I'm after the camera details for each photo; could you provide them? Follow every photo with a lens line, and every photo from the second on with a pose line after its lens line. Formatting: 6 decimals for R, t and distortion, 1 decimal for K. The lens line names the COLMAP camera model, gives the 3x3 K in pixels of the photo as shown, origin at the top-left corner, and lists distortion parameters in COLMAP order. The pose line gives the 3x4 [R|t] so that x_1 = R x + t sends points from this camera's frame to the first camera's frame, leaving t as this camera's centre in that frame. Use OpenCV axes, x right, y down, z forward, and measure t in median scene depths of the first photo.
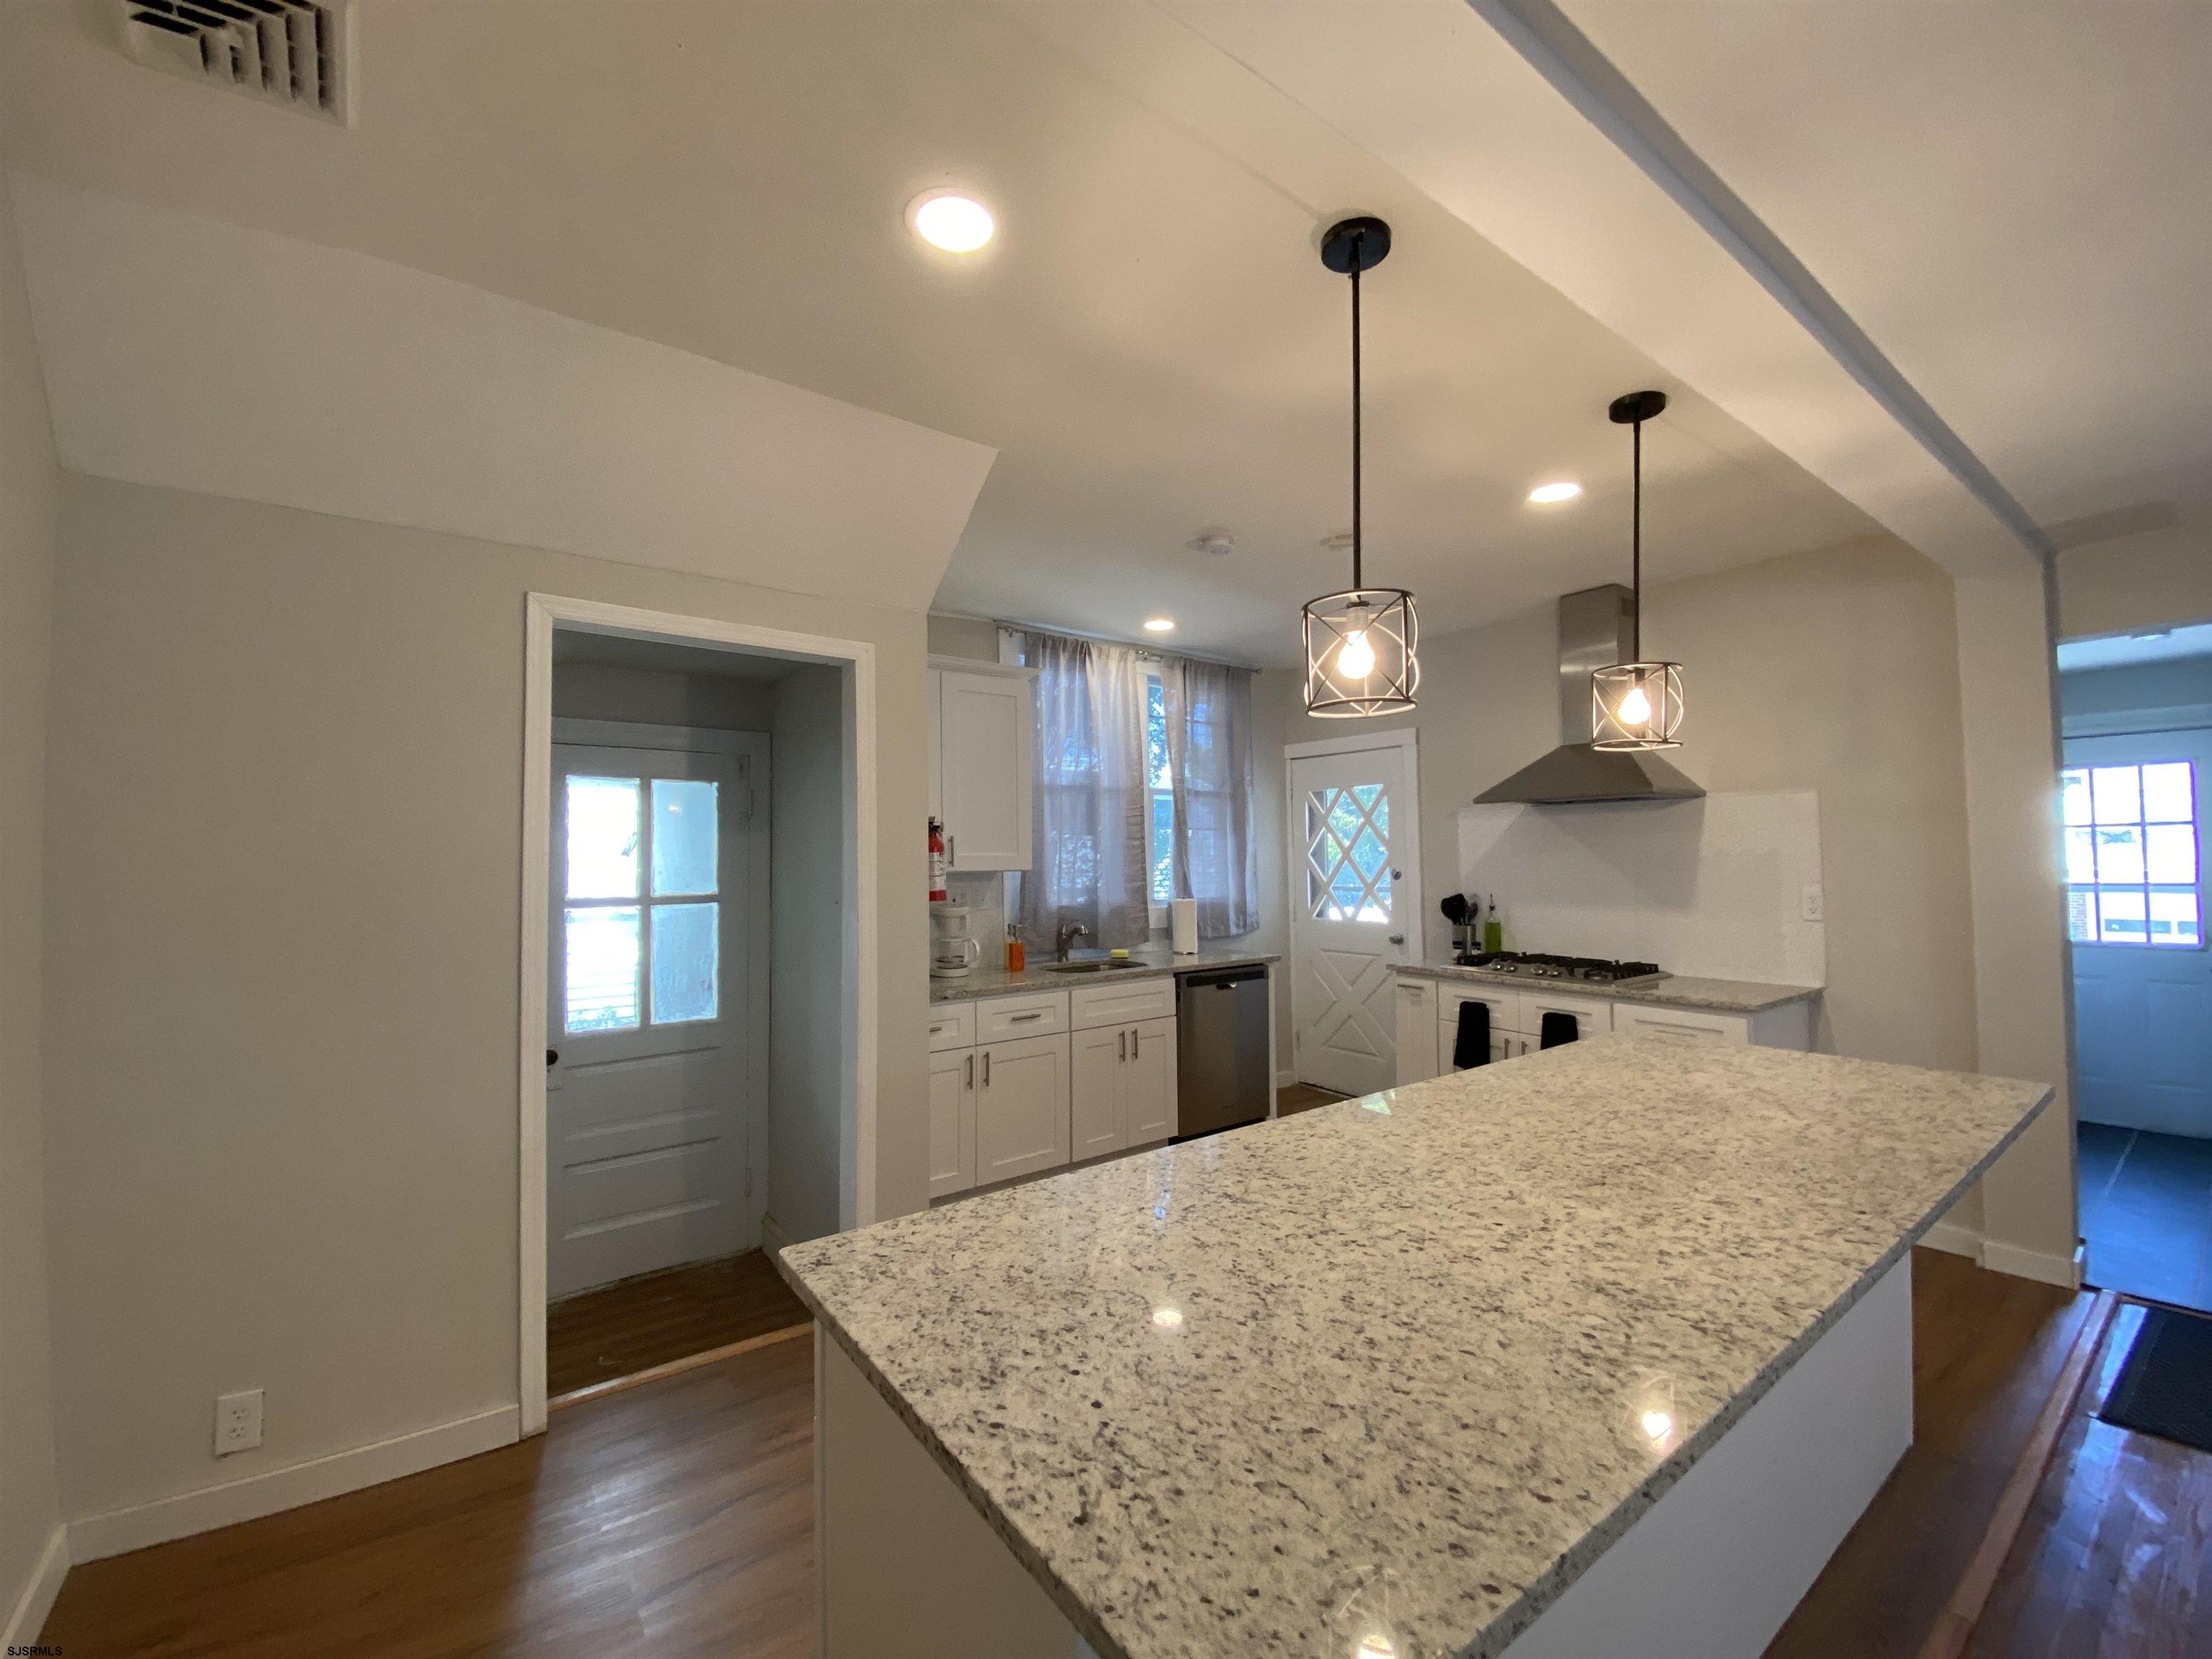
lens RADIAL K [[896.4, 0, 1103.9], [0, 896.4, 825.5], [0, 0, 1]] dist [0.041082, -0.028851]
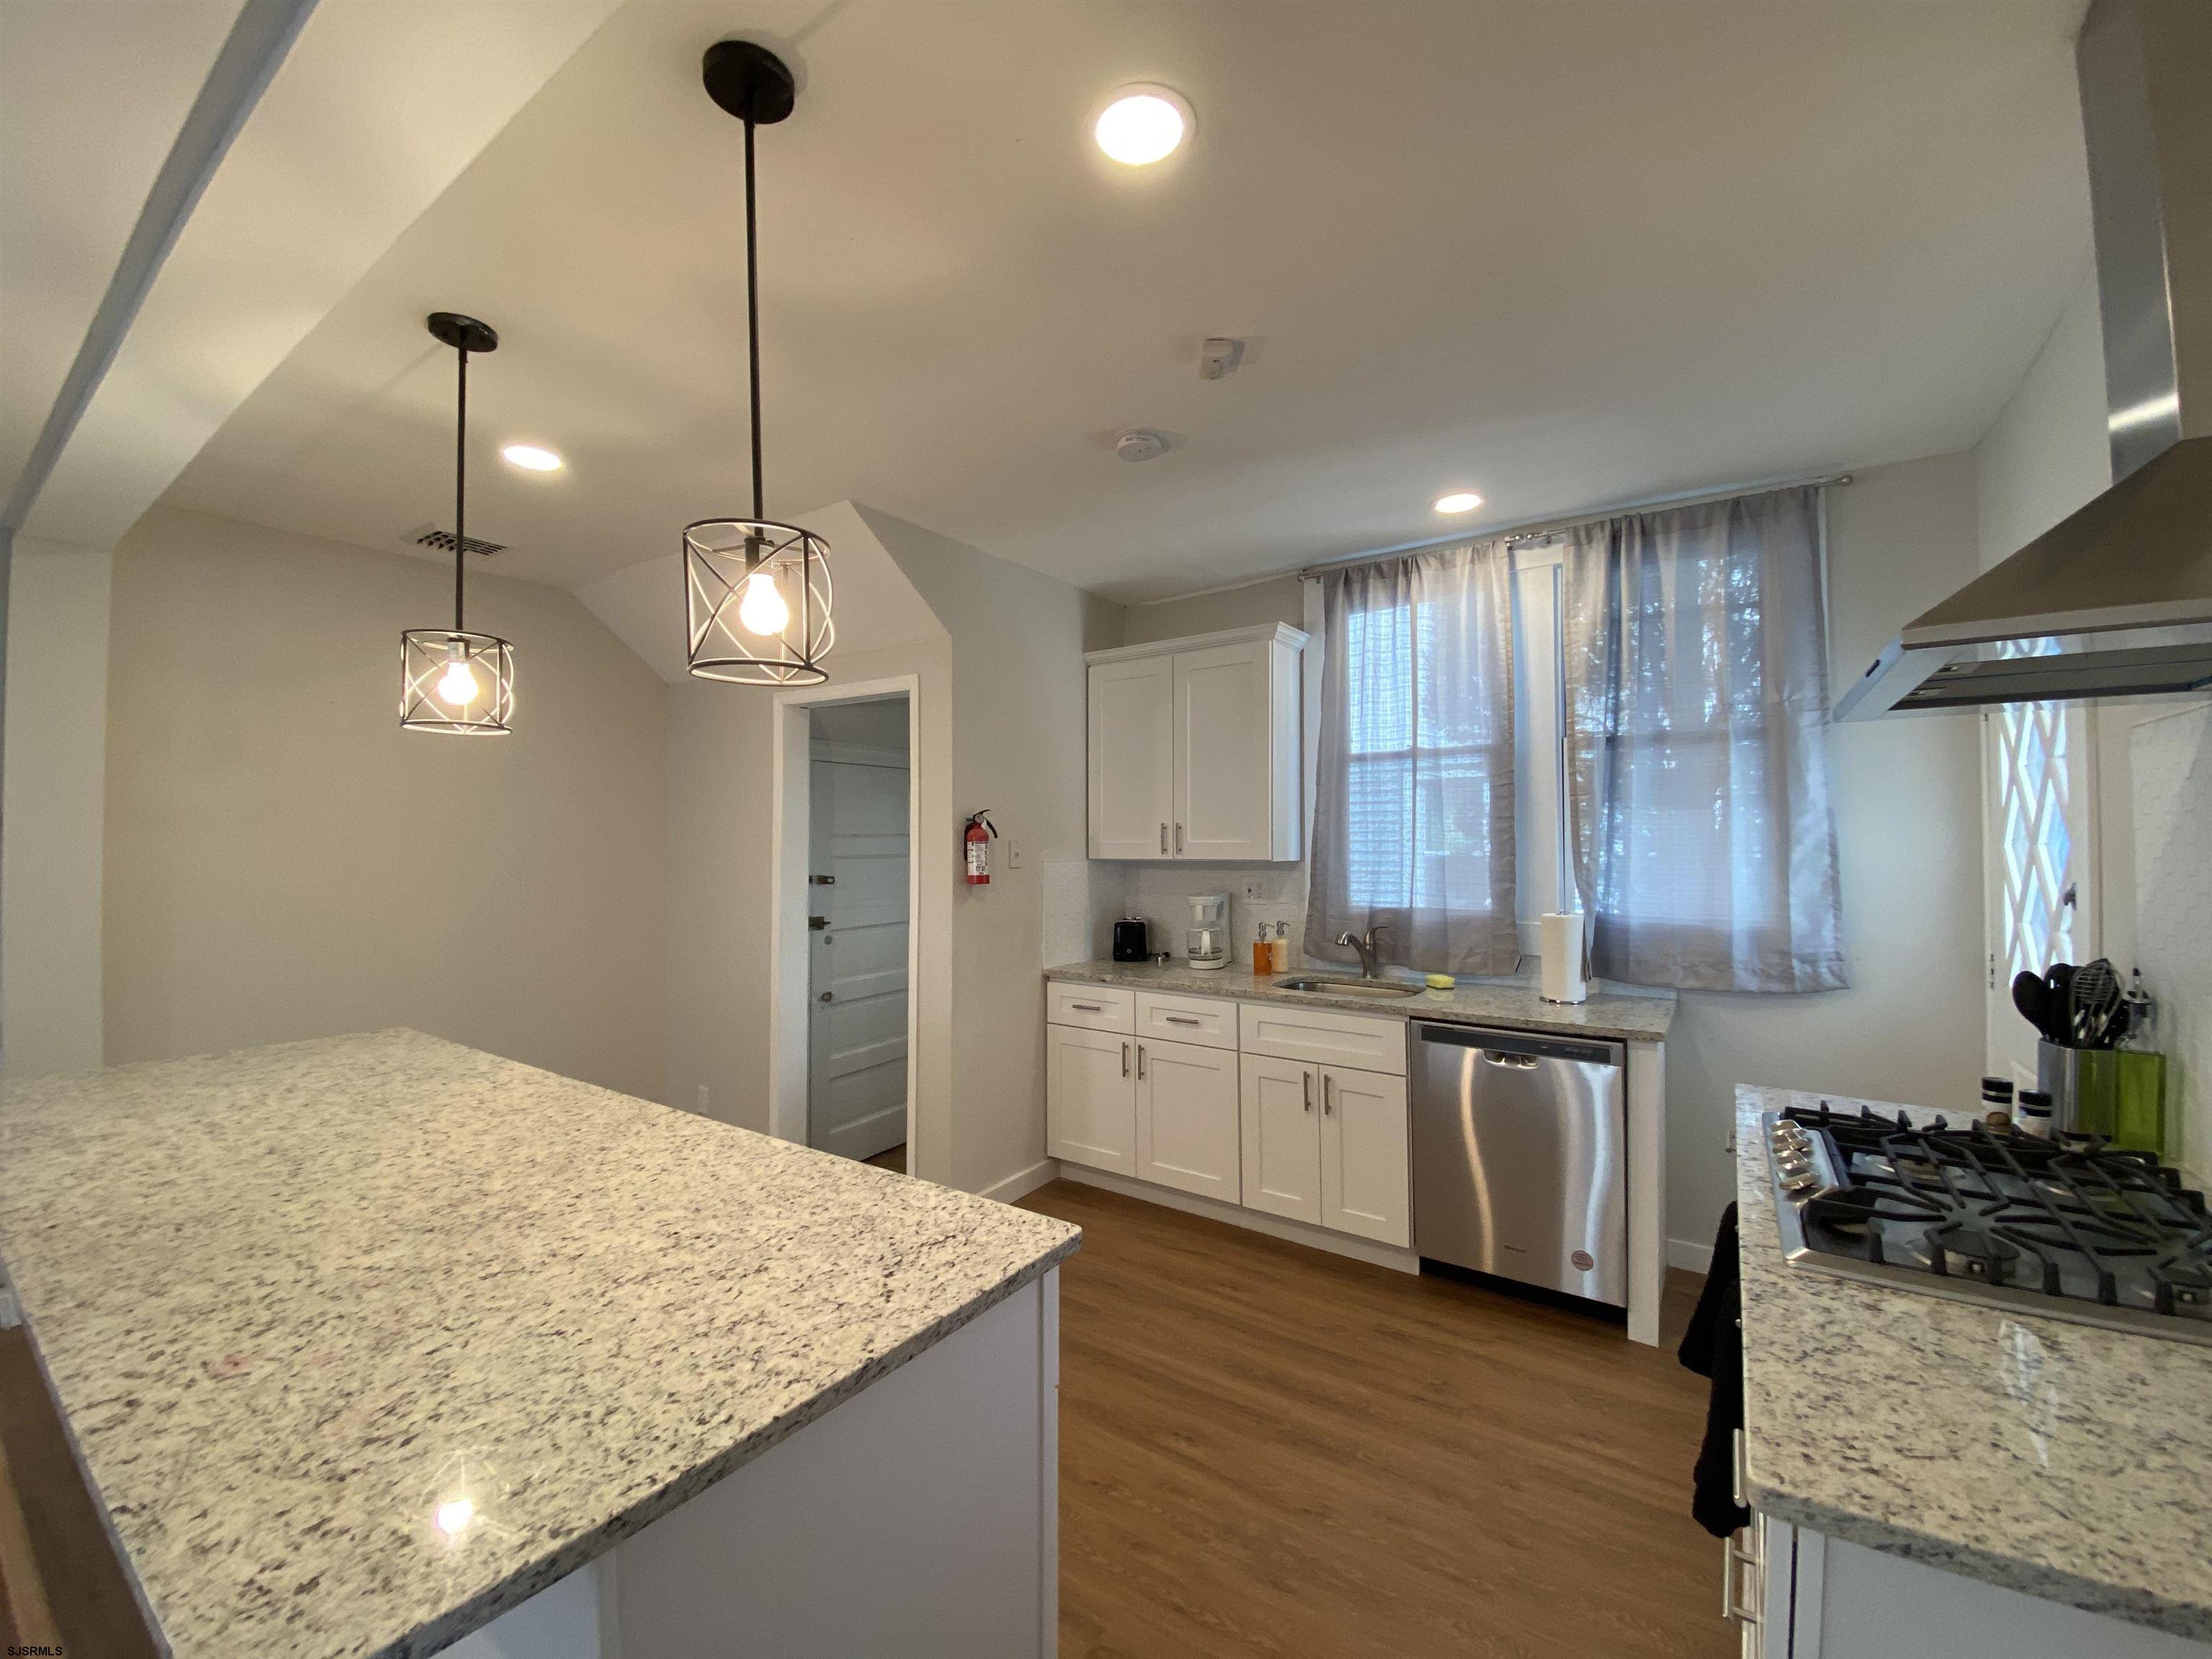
lens RADIAL K [[896.4, 0, 1103.9], [0, 896.4, 825.5], [0, 0, 1]] dist [0.041082, -0.028851]
pose [[0.316274, -0.007847, -0.948635, 0.787287], [0.030781, 0.999524, 0.001994, 0.011784], [0.948168, -0.029831, 0.316365, 0.668104]]
